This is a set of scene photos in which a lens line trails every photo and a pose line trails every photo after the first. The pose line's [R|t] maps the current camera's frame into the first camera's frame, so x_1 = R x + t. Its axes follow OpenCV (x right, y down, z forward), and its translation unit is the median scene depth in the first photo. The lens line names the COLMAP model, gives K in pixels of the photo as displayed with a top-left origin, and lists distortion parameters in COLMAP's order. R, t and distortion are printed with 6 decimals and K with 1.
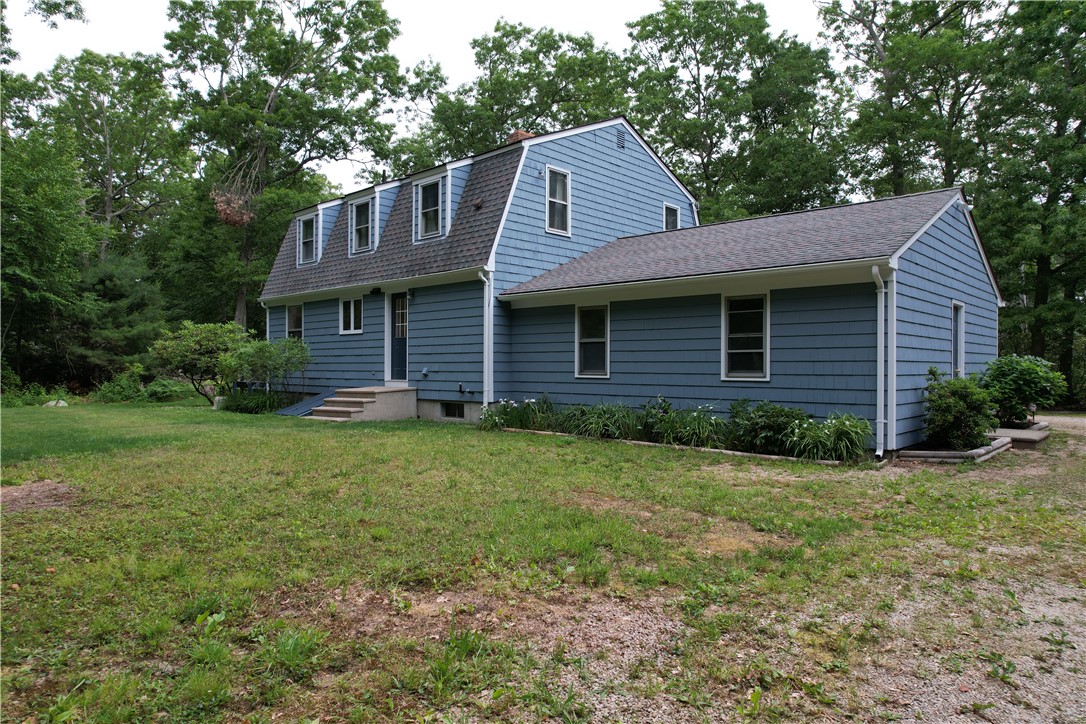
lens RADIAL K [[691.9, 0, 541.5], [0, 691.9, 366.2], [0, 0, 1]] dist [-0.065888, 0.058553]
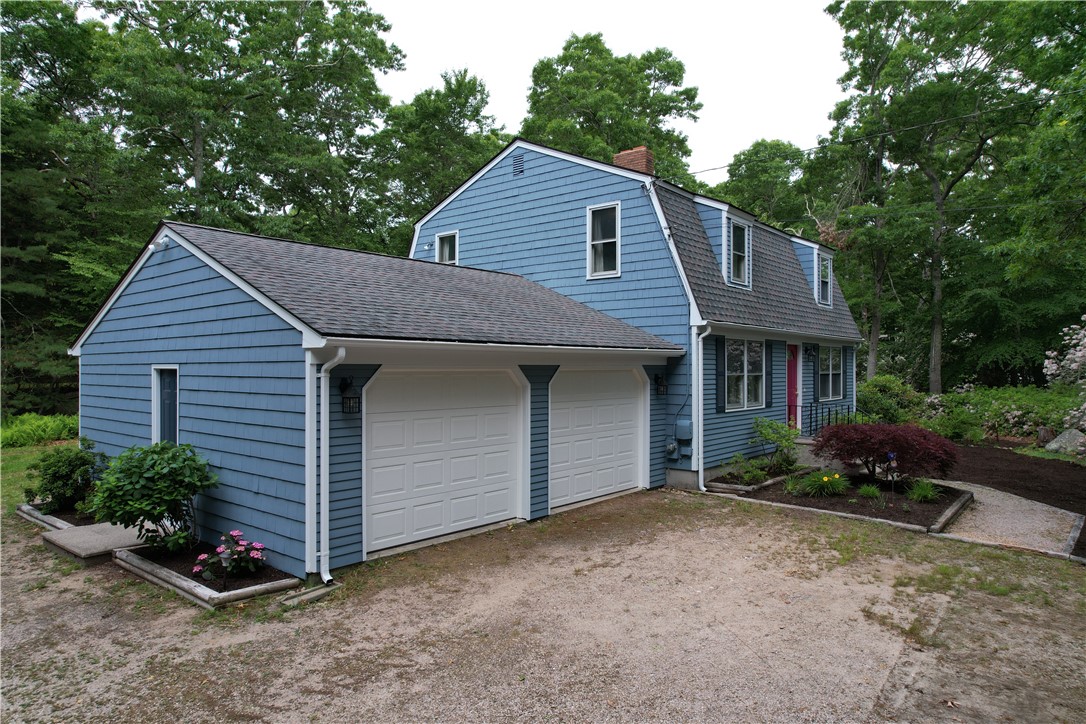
lens RADIAL K [[691.9, 0, 546.8], [0, 691.9, 365.8], [0, 0, 1]] dist [-0.065888, 0.058553]
pose [[0.078218, 0.002621, -0.996933, 0.911765], [0.001829, 0.999994, 0.002772, -0.076432], [0.996935, -0.002041, 0.078213, 0.841948]]
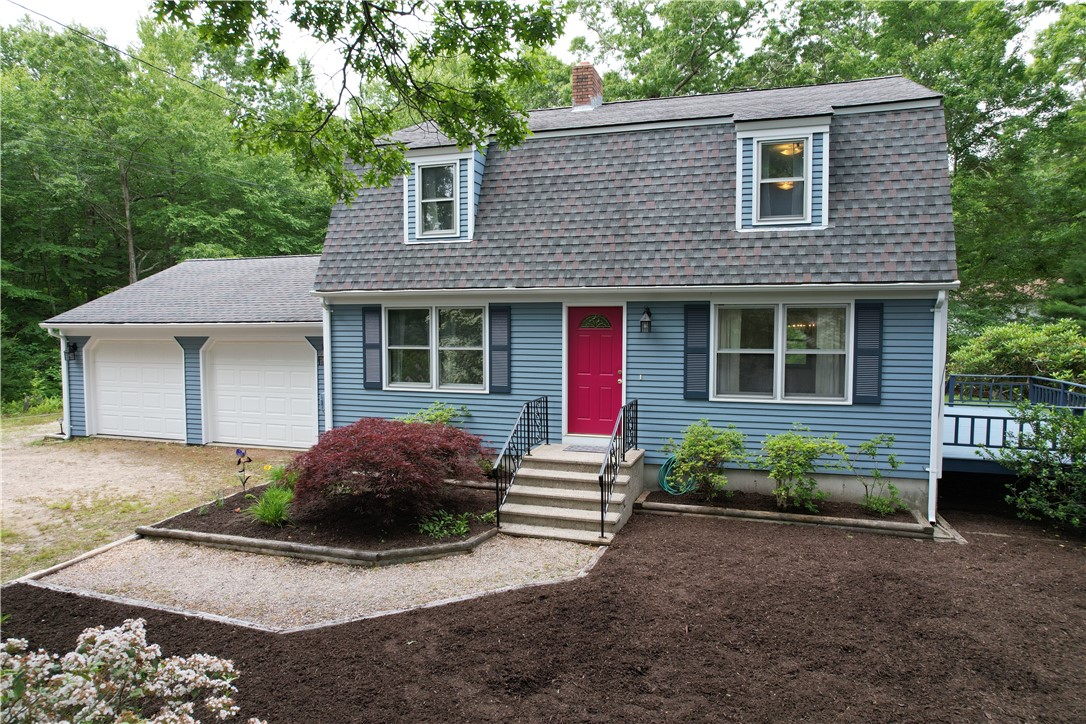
lens RADIAL K [[691.9, 0, 544.4], [0, 691.9, 360.5], [0, 0, 1]] dist [-0.065888, 0.058553]
pose [[-0.894822, 0.033929, -0.445133, 0.241045], [0.008972, 0.998273, 0.058056, -0.091879], [0.446334, 0.047956, -0.893581, 1.912233]]
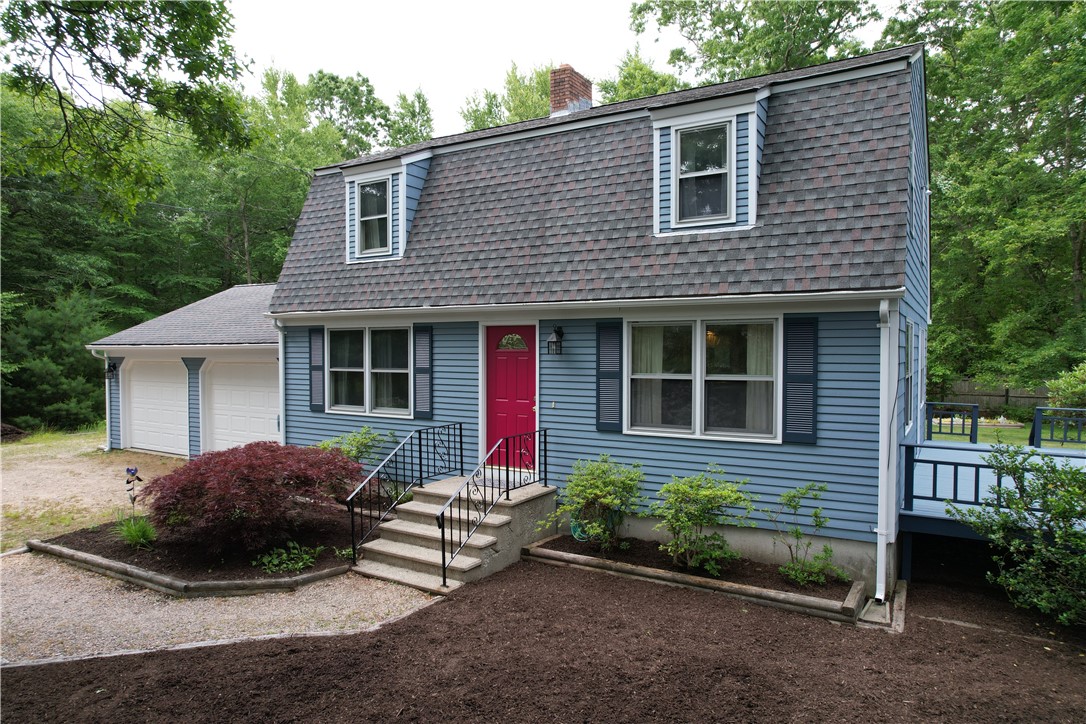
lens RADIAL K [[691.9, 0, 543.1], [0, 691.9, 359.8], [0, 0, 1]] dist [-0.065888, 0.058553]
pose [[-0.973533, 0.015937, -0.227989, -0.003628], [0.011298, 0.999702, 0.021637, -0.087278], [0.228266, 0.018488, -0.973423, 1.932122]]
